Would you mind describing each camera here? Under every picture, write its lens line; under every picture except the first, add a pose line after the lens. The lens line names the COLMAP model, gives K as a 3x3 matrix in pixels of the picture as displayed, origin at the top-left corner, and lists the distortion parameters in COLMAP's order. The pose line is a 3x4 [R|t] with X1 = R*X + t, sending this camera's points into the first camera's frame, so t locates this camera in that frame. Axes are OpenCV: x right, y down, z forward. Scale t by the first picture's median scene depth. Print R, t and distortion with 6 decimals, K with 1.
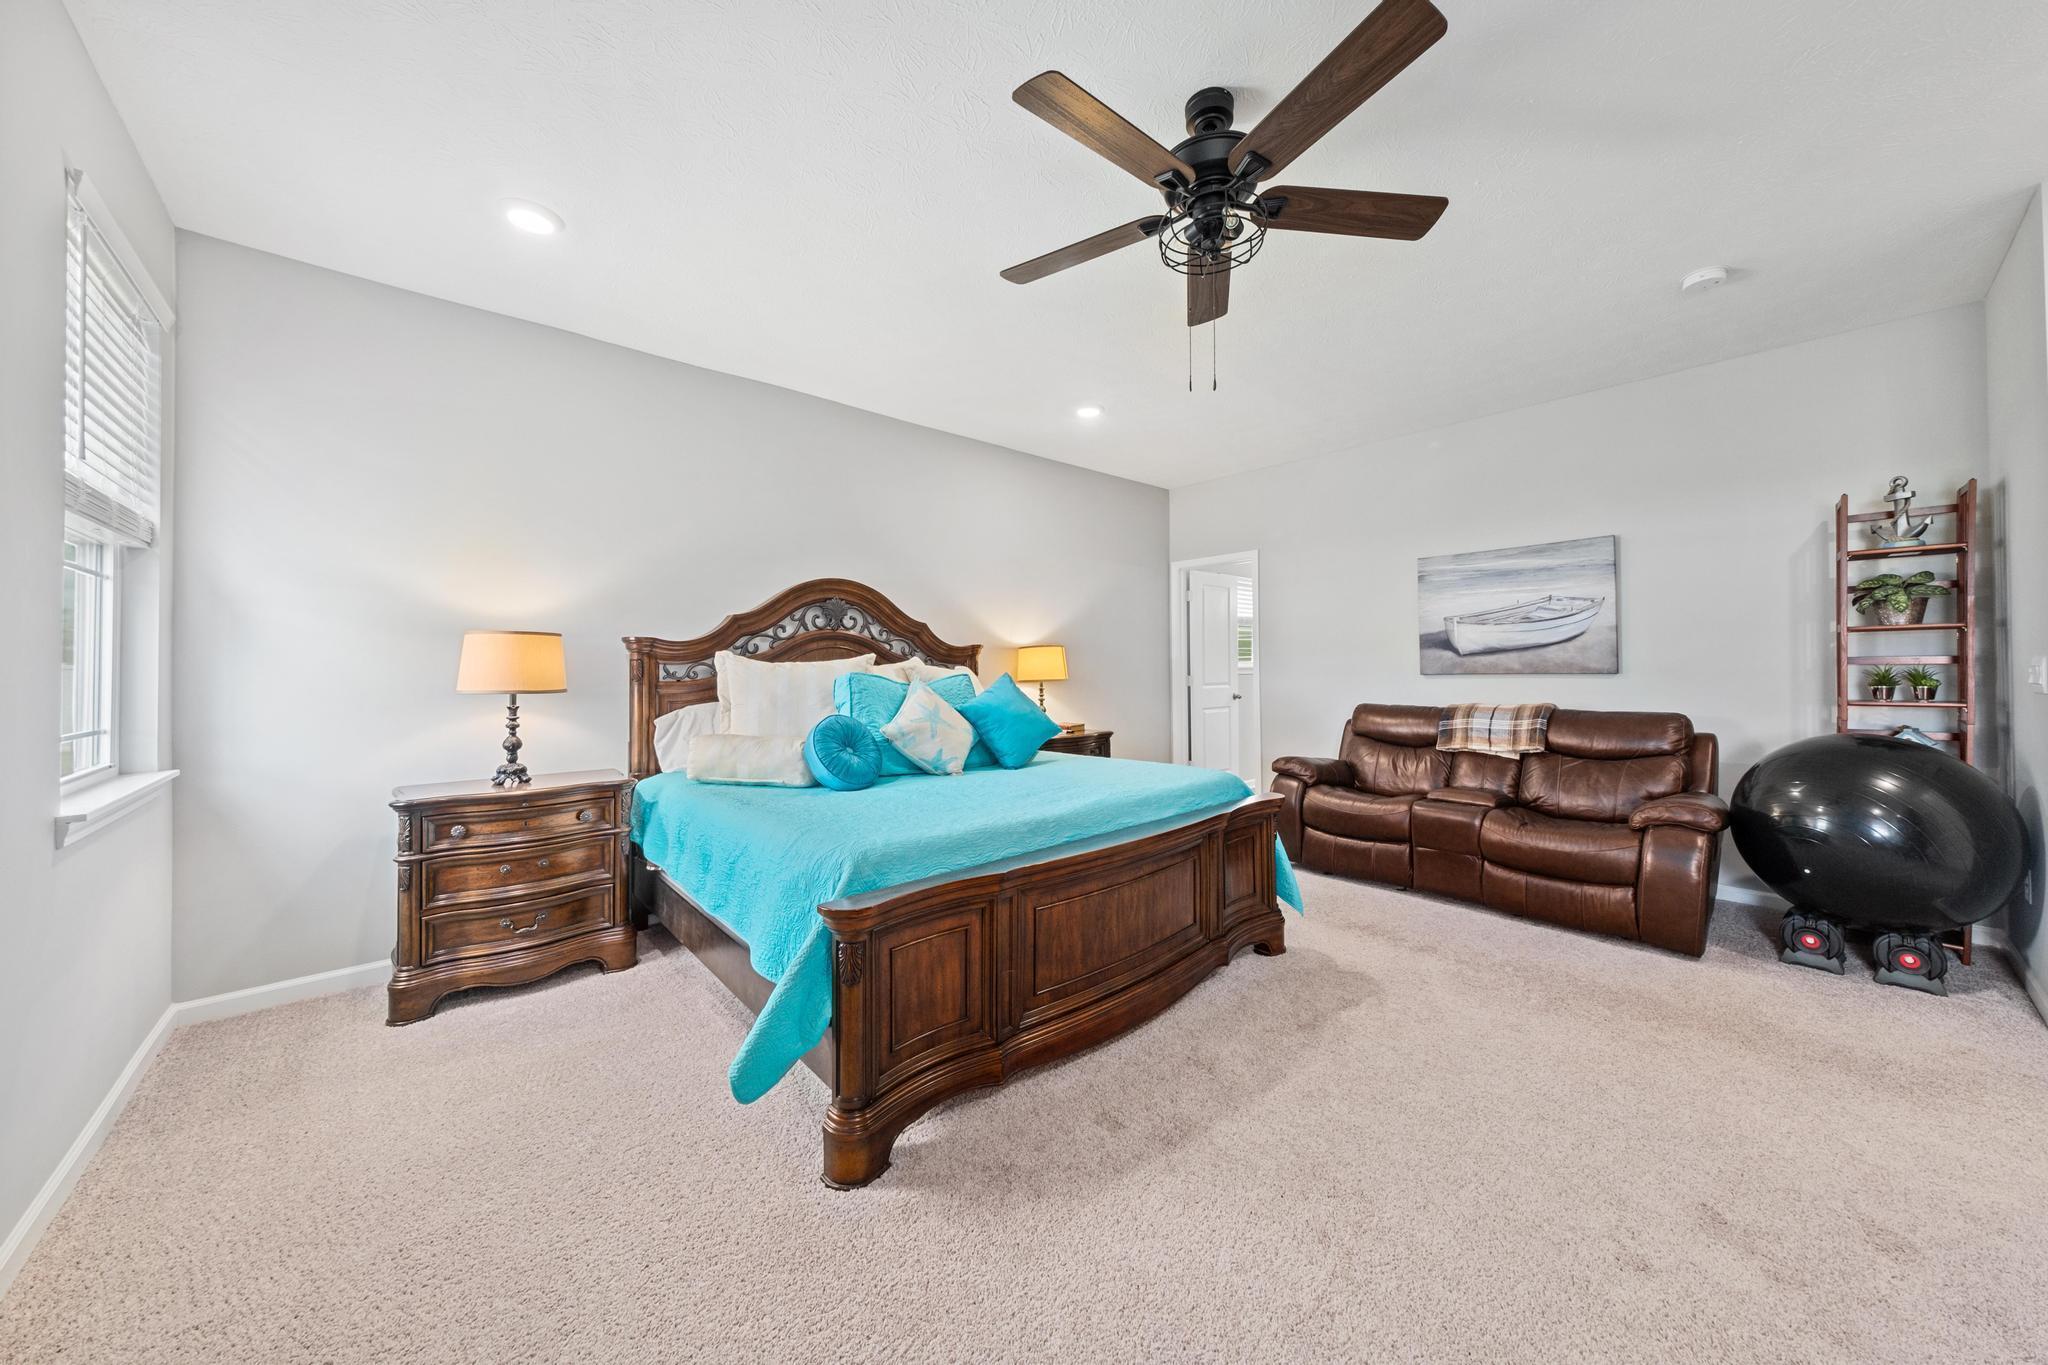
lens RADIAL K [[703.1, 0, 1024.0], [0, 703.1, 682.5], [0, 0, 1]] dist [-0.000050, -0.000003]
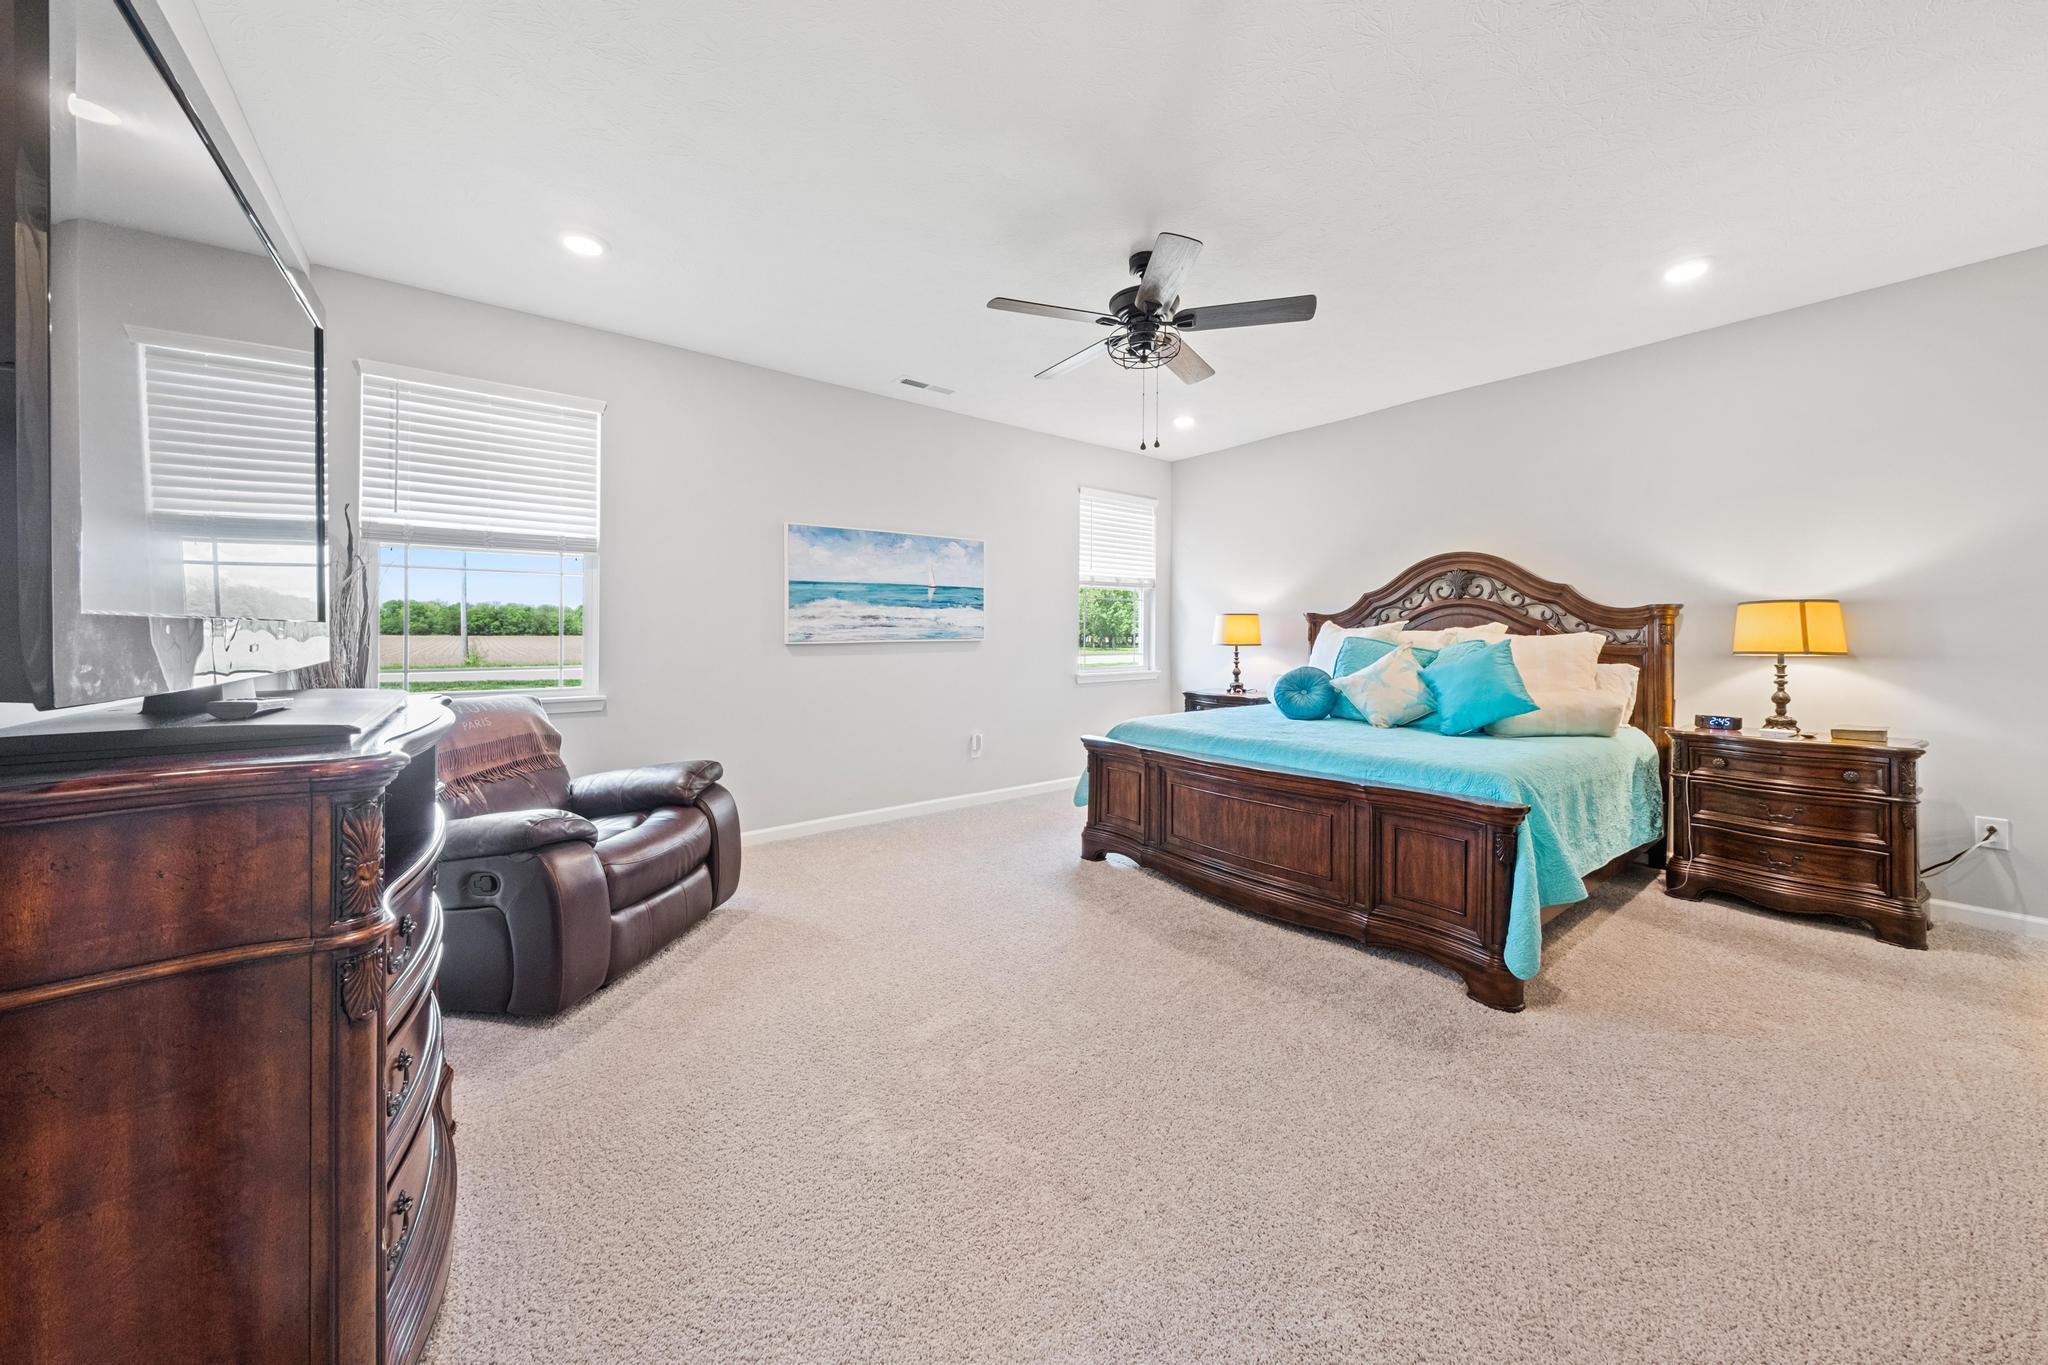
lens RADIAL K [[698.5, 0, 1029.1], [0, 698.5, 634.2], [0, 0, 1]] dist [0.000053, 0.000000]
pose [[-0.072529, 0.015150, -0.997251, 0.900823], [-0.009498, 0.999829, 0.015880, -0.030295], [0.997321, 0.010624, -0.072373, 0.414960]]
